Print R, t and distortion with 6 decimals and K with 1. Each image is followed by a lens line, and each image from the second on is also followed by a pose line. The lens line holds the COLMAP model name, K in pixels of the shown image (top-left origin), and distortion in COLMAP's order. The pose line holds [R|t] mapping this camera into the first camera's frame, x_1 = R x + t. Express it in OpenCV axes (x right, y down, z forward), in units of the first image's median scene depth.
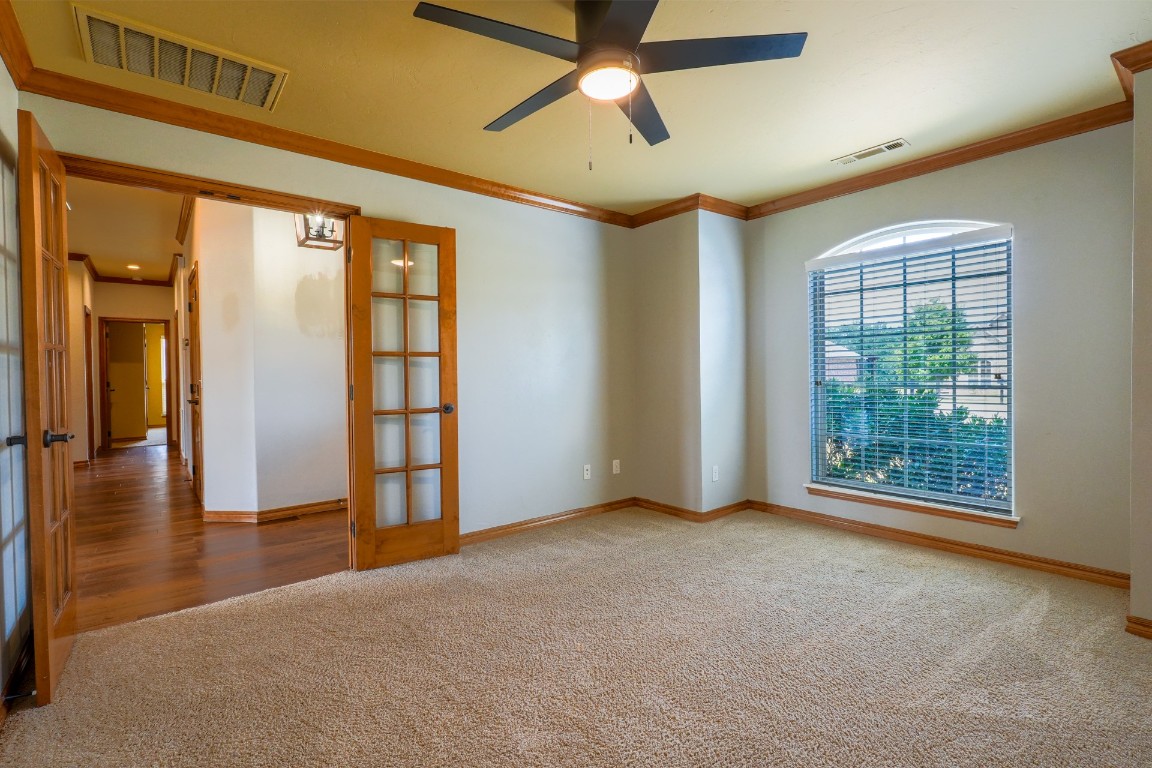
lens RADIAL K [[531.4, 0, 573.1], [0, 531.4, 385.3], [0, 0, 1]] dist [-0.005905, 0.000824]
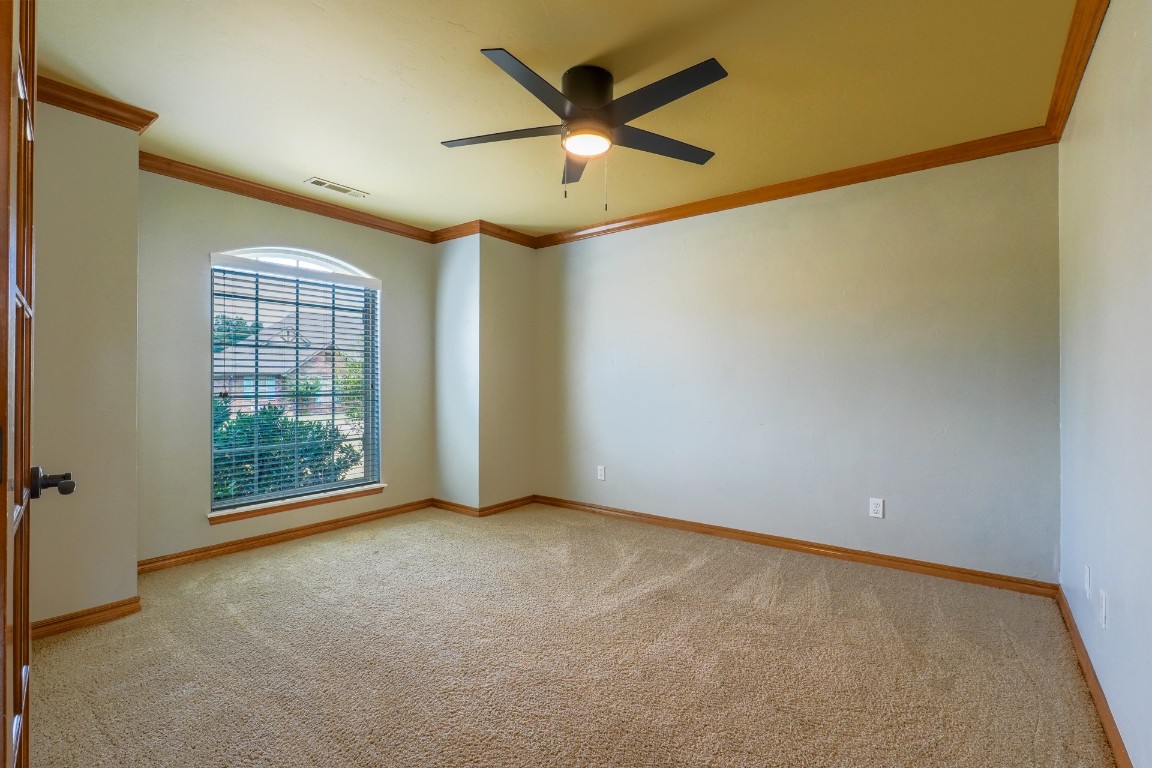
lens RADIAL K [[531.4, 0, 577.8], [0, 531.4, 382.2], [0, 0, 1]] dist [-0.005905, 0.000824]
pose [[-0.252123, 0.013481, 0.967601, -0.589720], [0.026881, 0.999615, -0.006923, -0.002935], [-0.967322, 0.024265, -0.252389, 0.716668]]
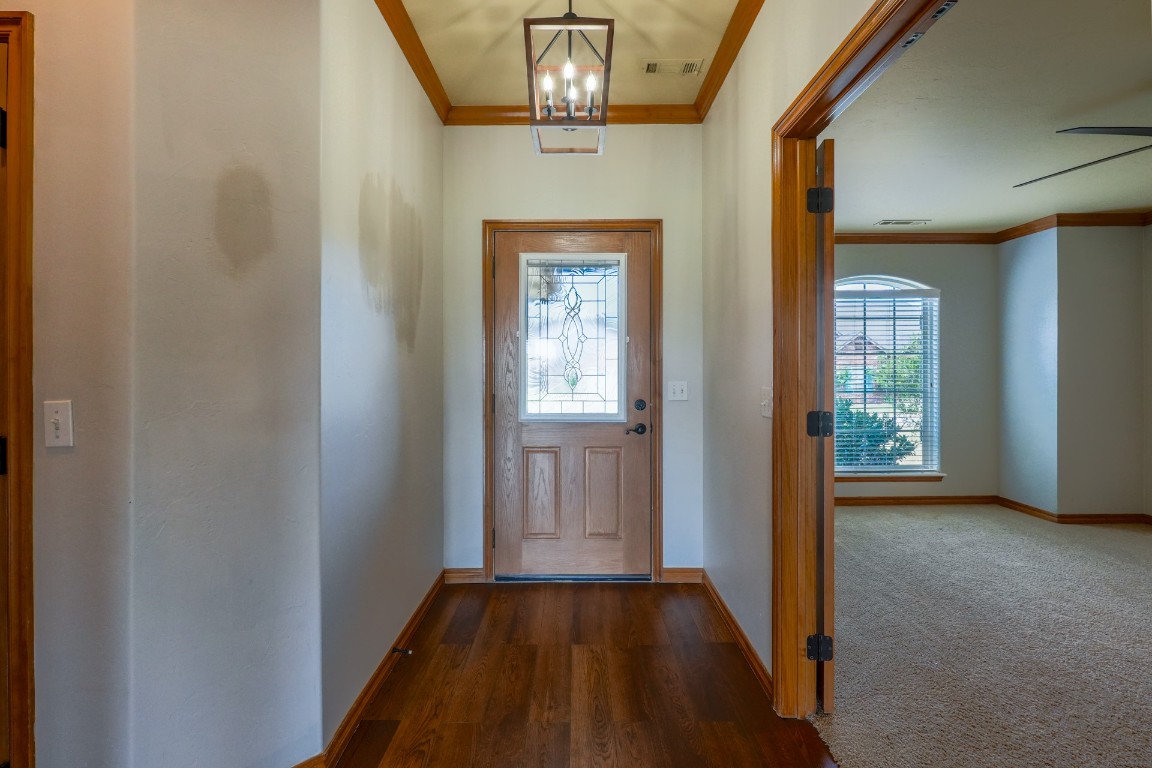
lens RADIAL K [[531.4, 0, 567.6], [0, 531.4, 371.2], [0, 0, 1]] dist [-0.005905, 0.000824]
pose [[0.626113, 0.010449, 0.779662, -0.950165], [0.014536, 0.999580, -0.025070, -0.030169], [-0.779597, 0.027030, 0.625698, 0.740823]]
